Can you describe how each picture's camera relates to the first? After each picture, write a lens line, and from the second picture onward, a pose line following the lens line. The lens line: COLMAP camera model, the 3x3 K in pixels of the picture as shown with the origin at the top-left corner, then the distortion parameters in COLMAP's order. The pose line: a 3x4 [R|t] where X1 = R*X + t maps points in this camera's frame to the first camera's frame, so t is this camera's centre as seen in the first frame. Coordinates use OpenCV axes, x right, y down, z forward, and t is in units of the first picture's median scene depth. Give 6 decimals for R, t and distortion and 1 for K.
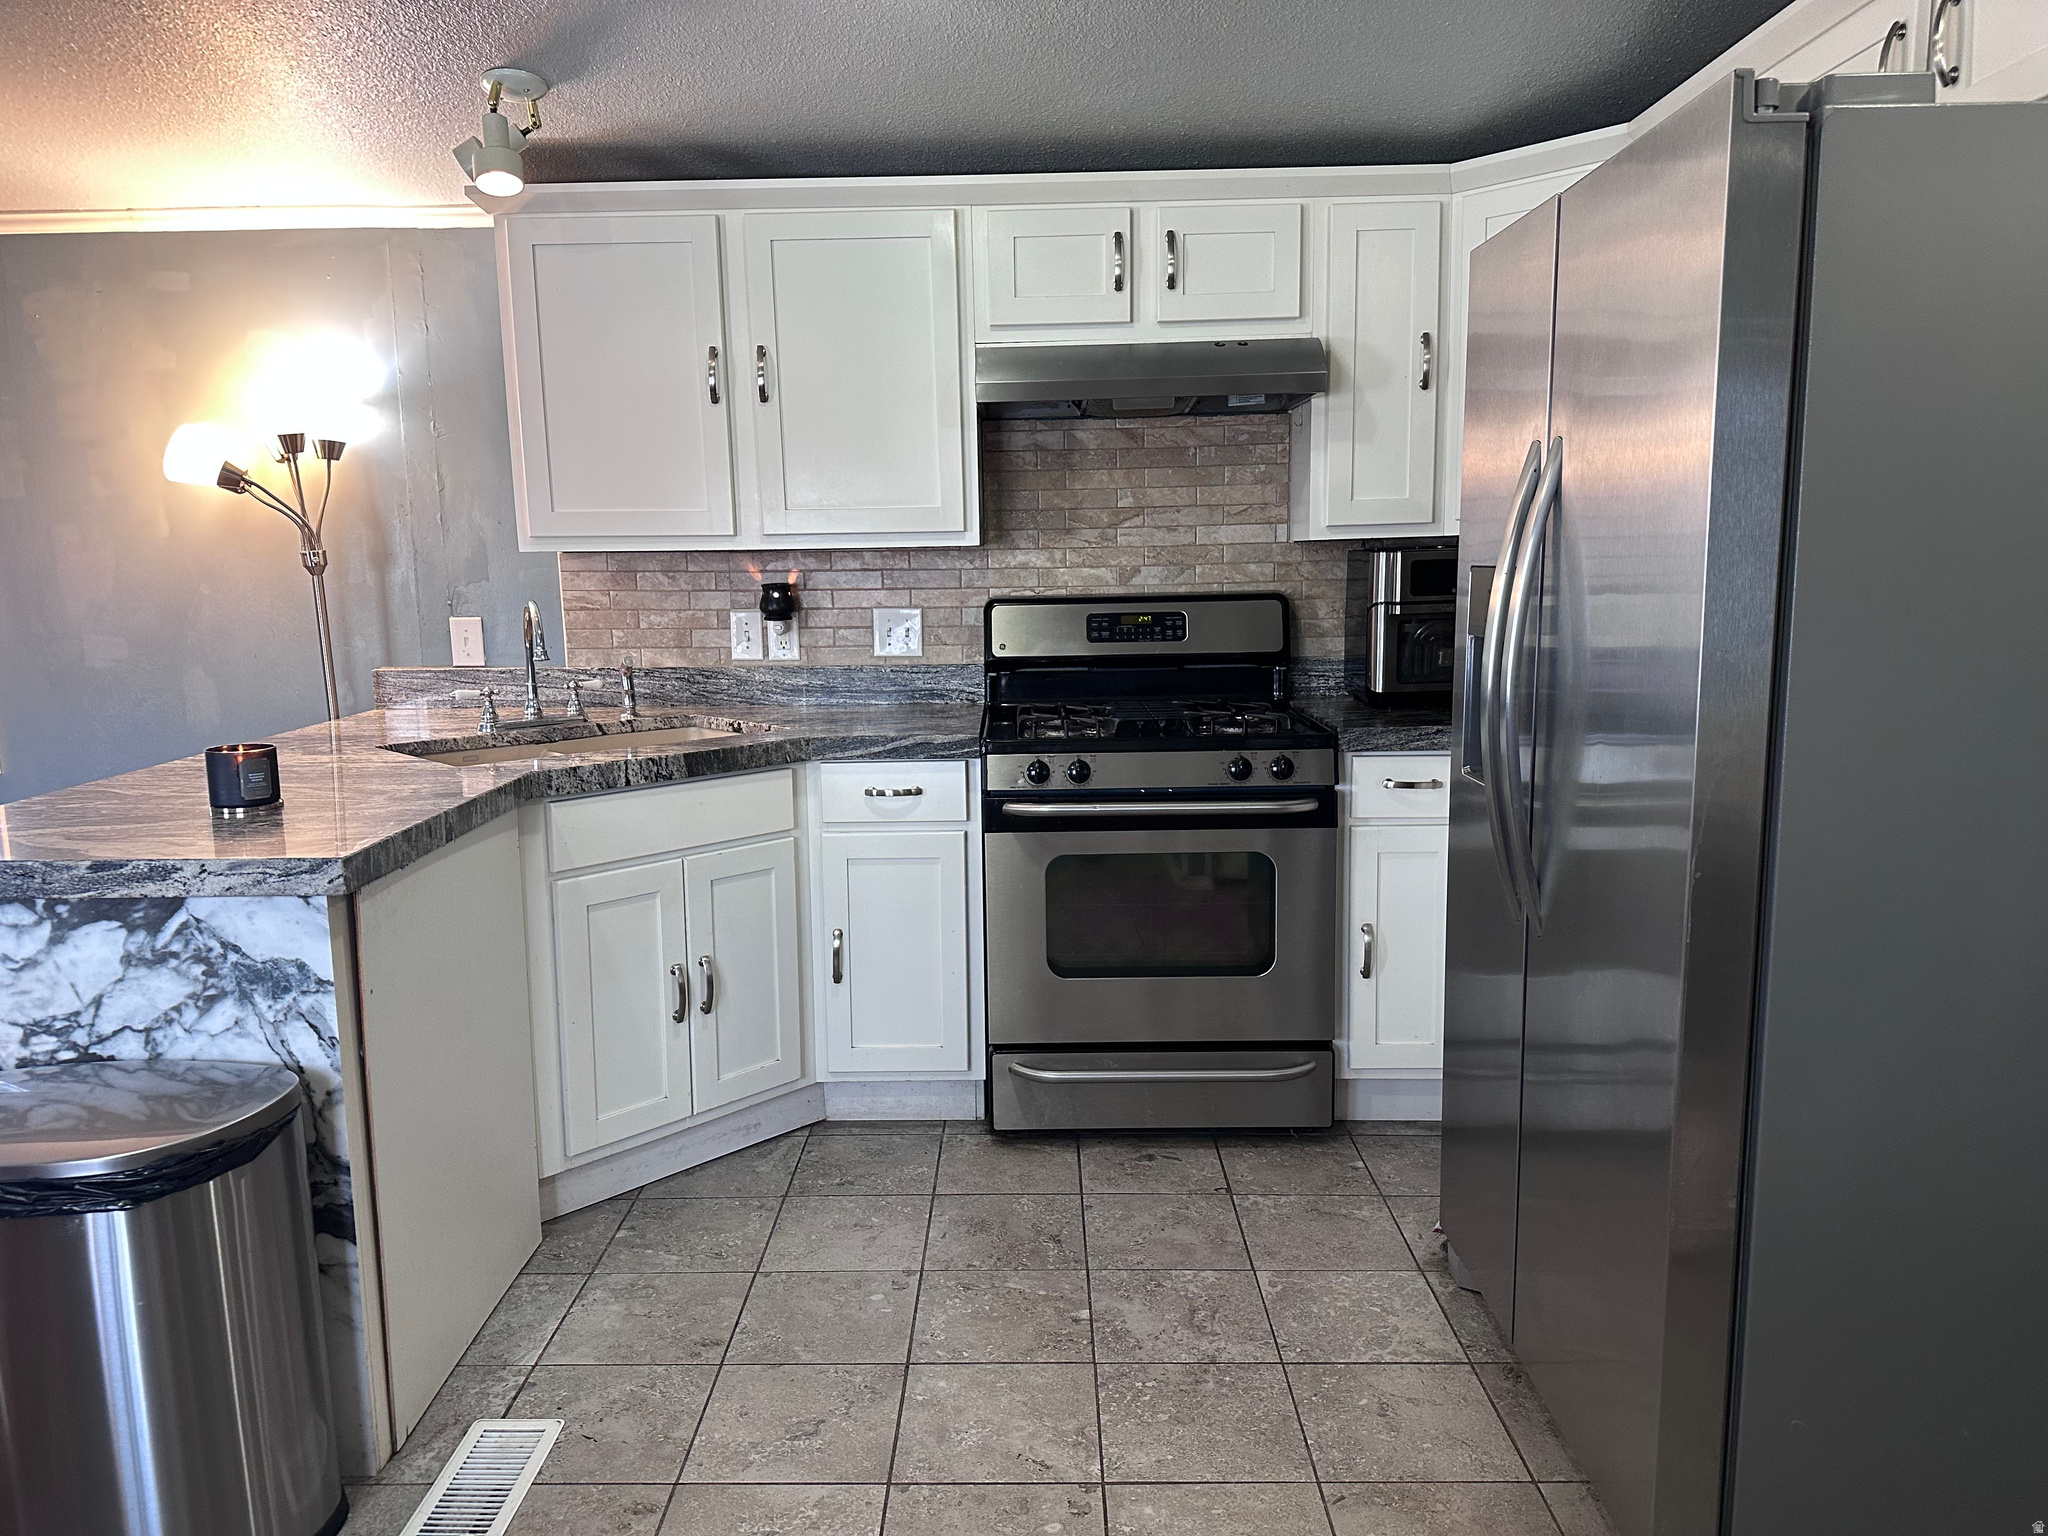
lens RADIAL K [[1435.1, 0, 996.9], [0, 1435.1, 779.7], [0, 0, 1]] dist [0.064698, -0.080936]
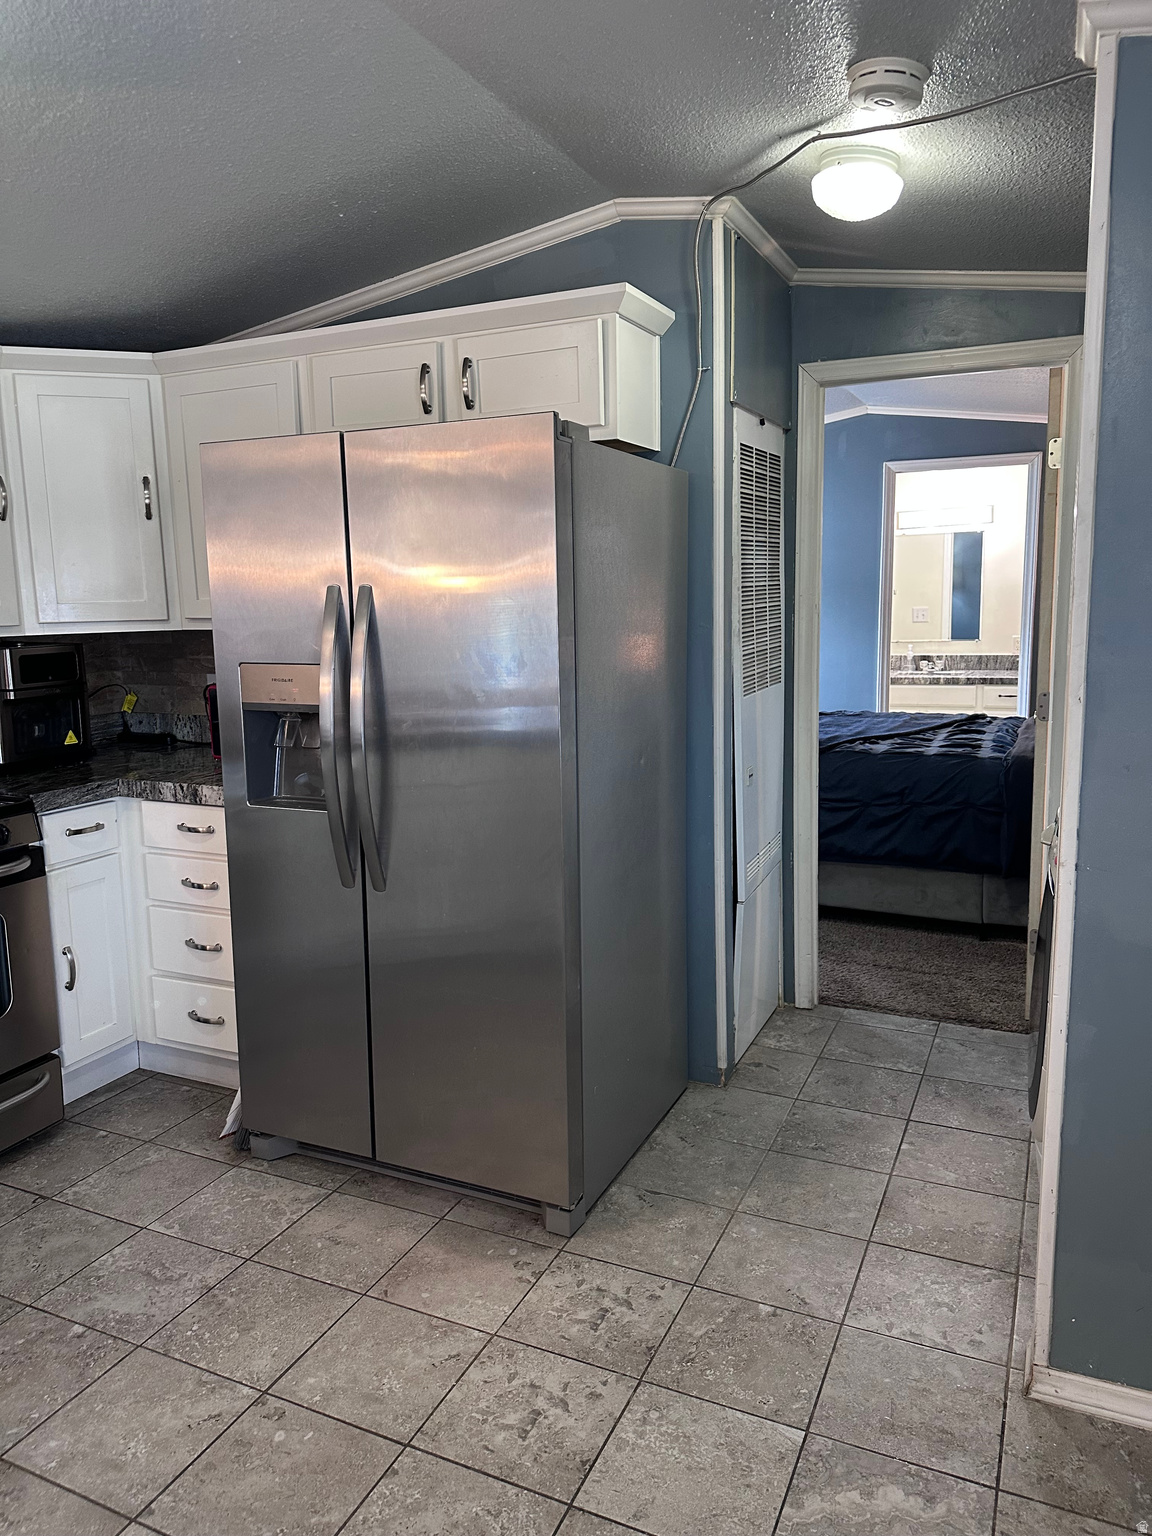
lens RADIAL K [[1076.3, 0, 573.0], [0, 1076.3, 763.6], [0, 0, 1]] dist [0.064698, -0.080936]
pose [[0.411519, -0.126326, 0.902604, -0.629059], [0.151336, 0.986070, 0.069010, -0.088452], [-0.898749, 0.108198, 0.424904, 0.297592]]
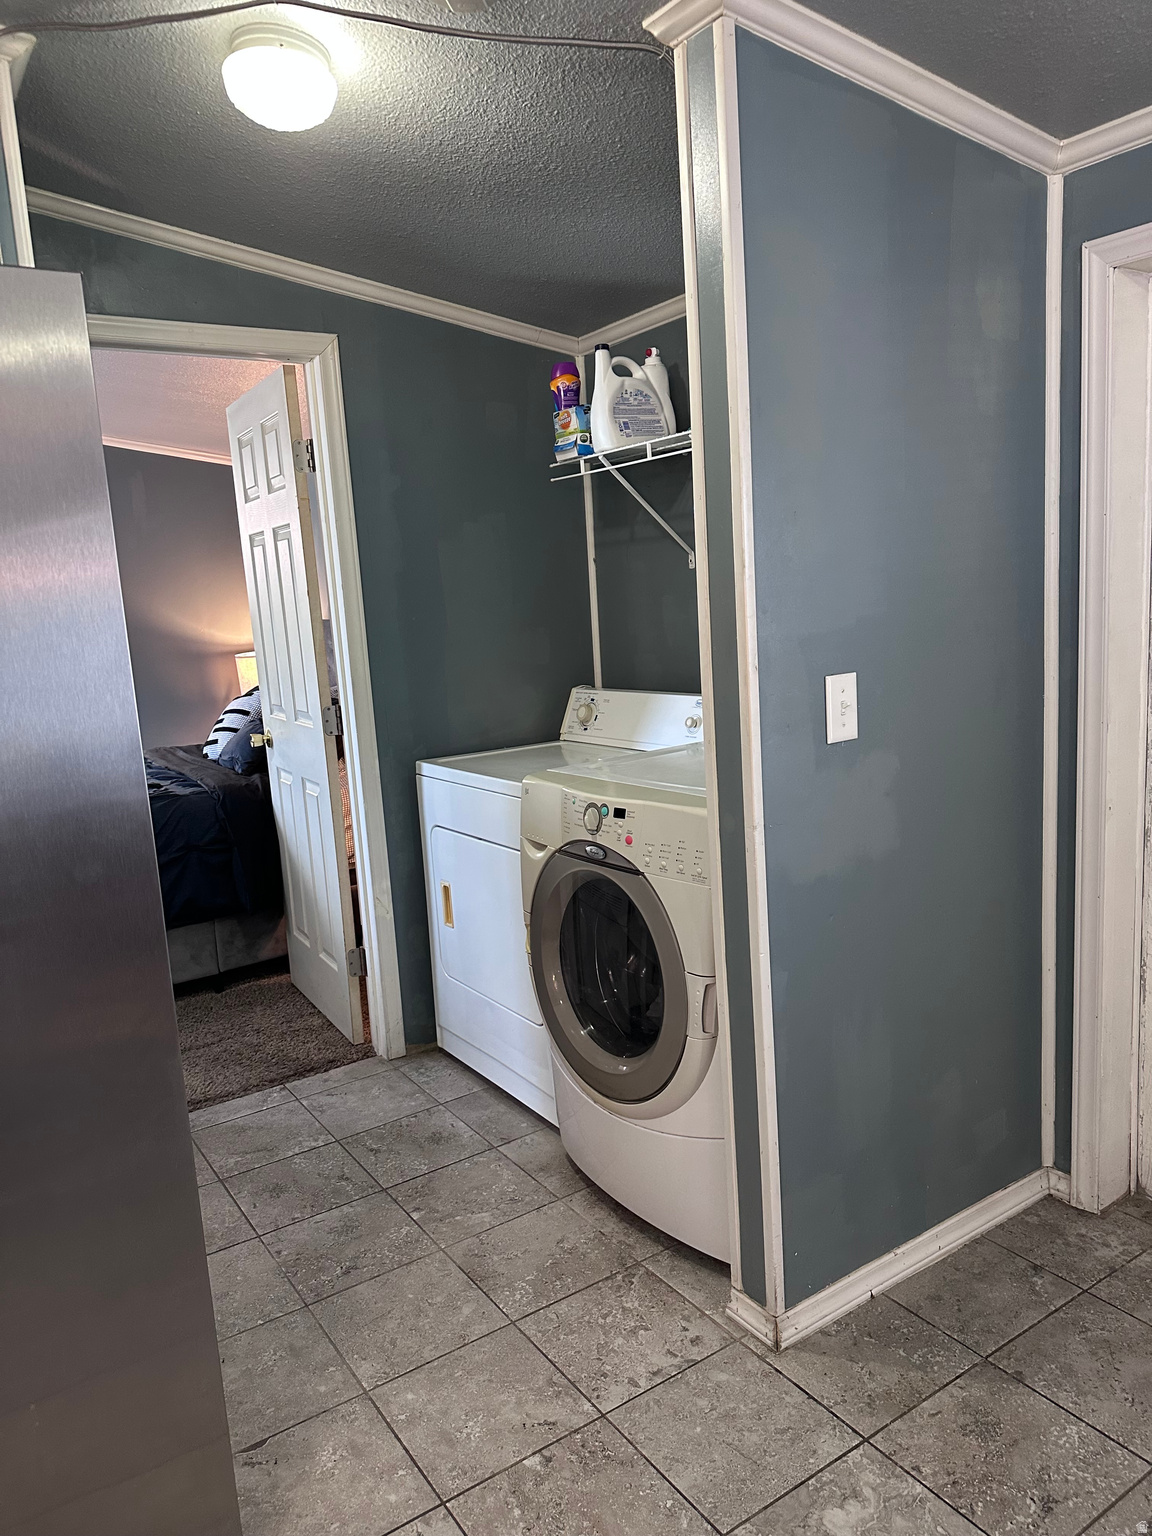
lens RADIAL K [[1076.3, 0, 562.7], [0, 1076.3, 771.5], [0, 0, 1]] dist [0.064698, -0.080936]
pose [[-0.553535, -0.078196, 0.829147, -0.329262], [0.200164, 0.953909, 0.223591, -0.168424], [-0.808414, 0.289731, -0.512370, 0.922654]]
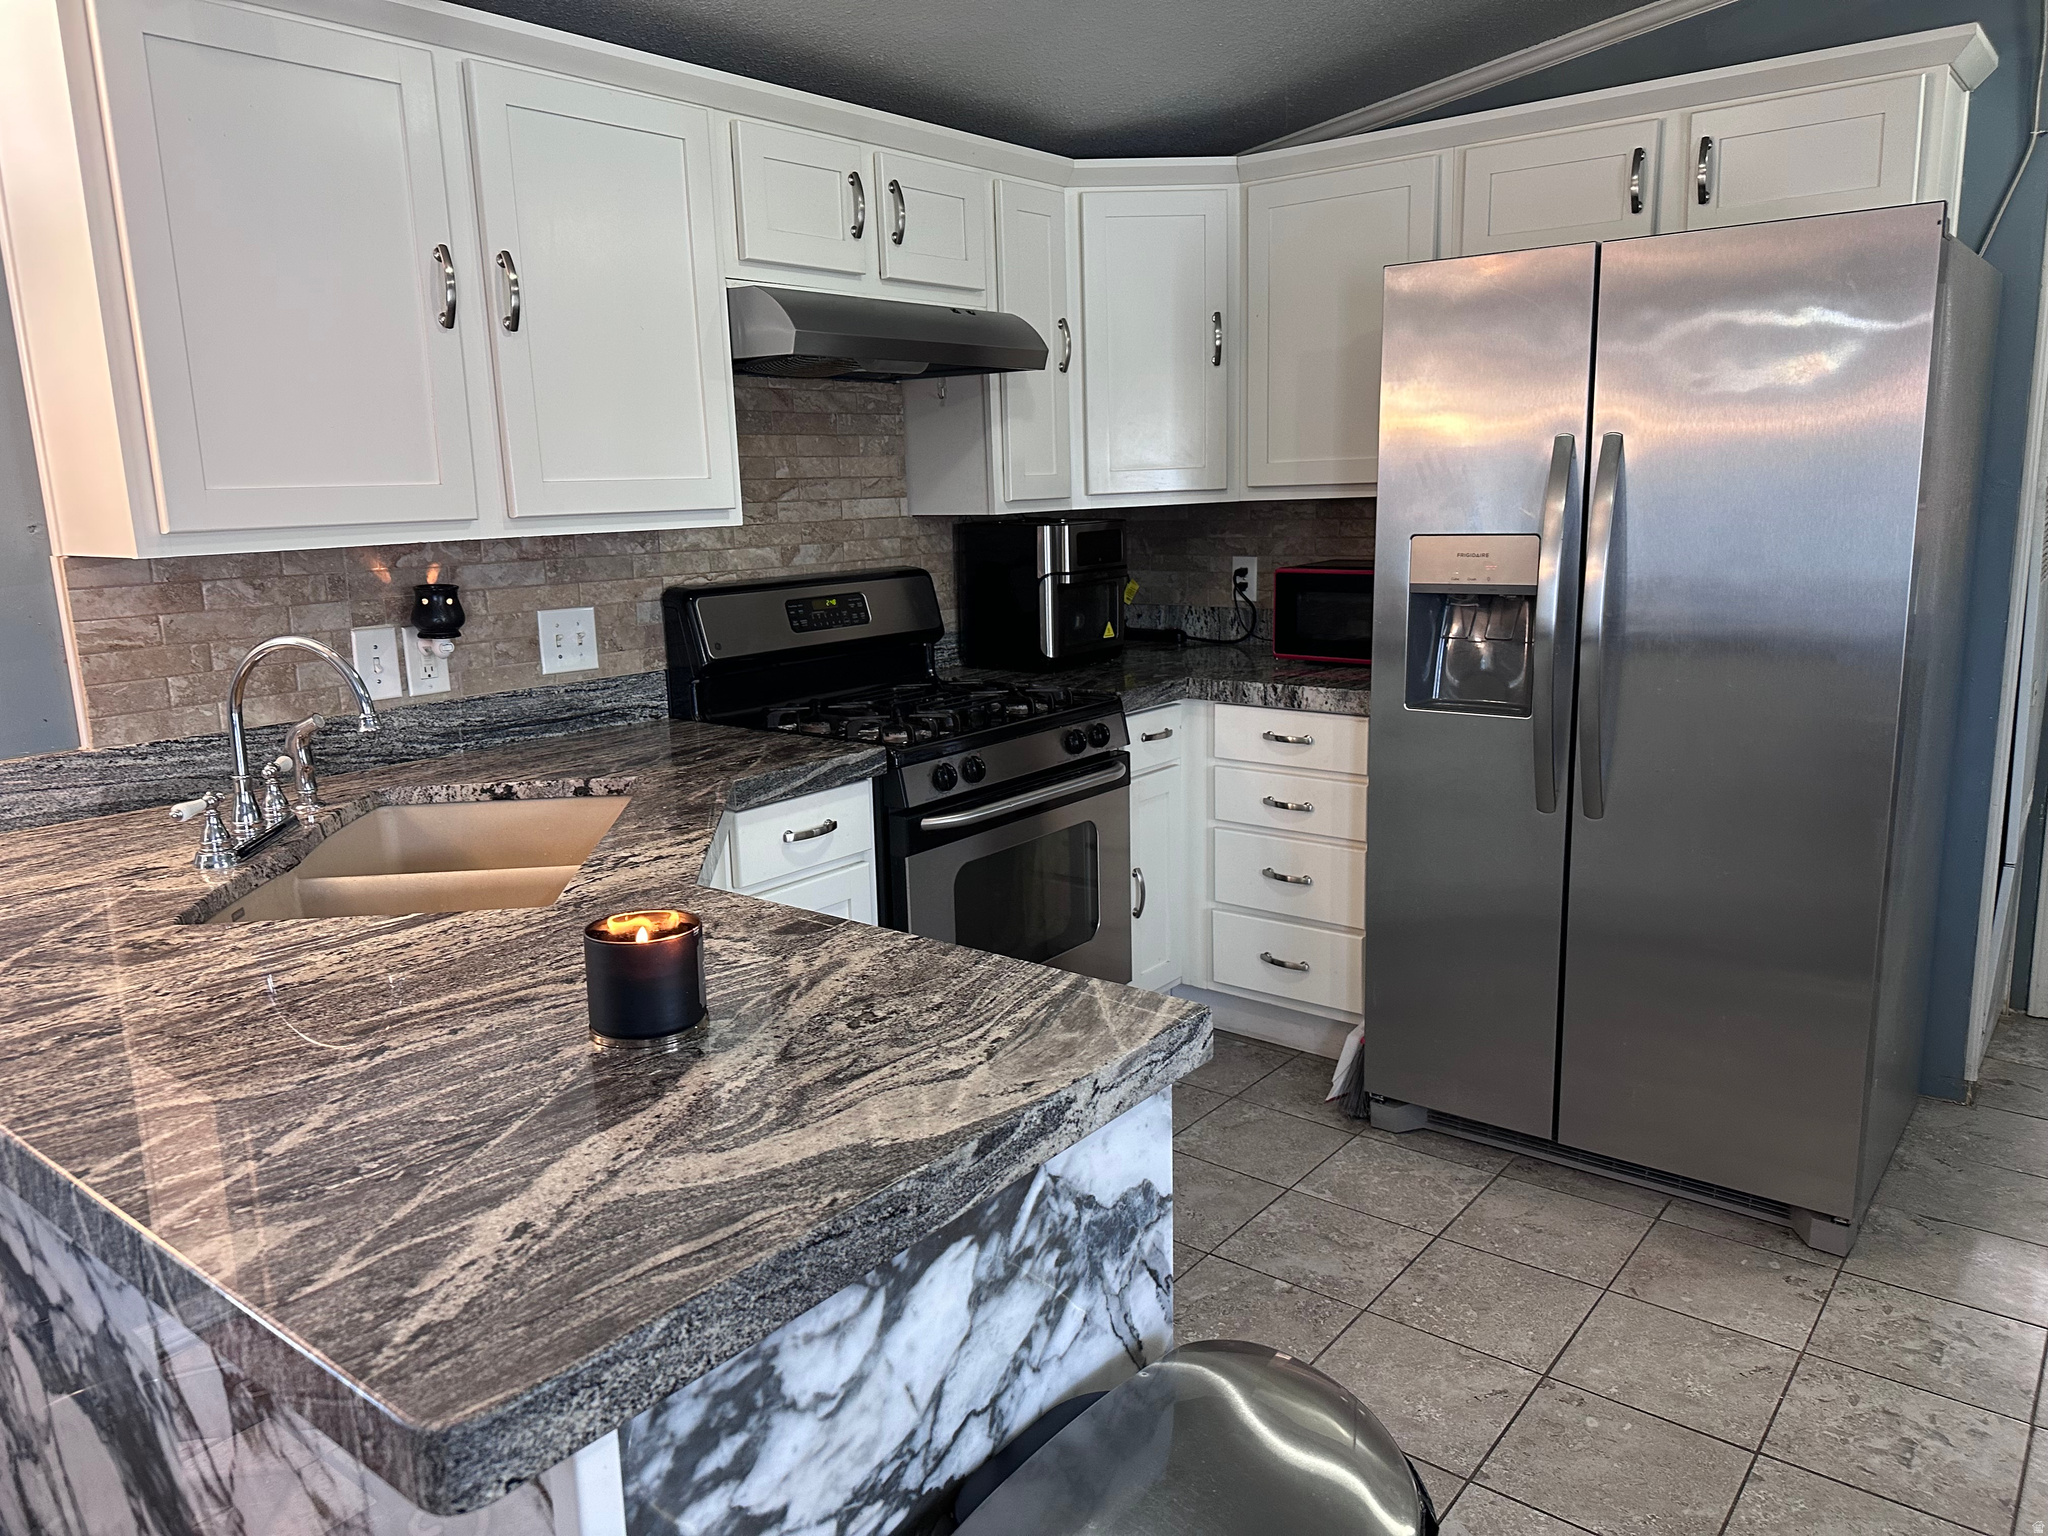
lens RADIAL K [[1435.1, 0, 1021.8], [0, 1435.1, 774.9], [0, 0, 1]] dist [0.064698, -0.080936]
pose [[0.613692, -0.157828, 0.773610, -0.989436], [0.139739, 0.986061, 0.090319, -0.127781], [-0.777081, 0.052675, 0.627193, 0.611424]]
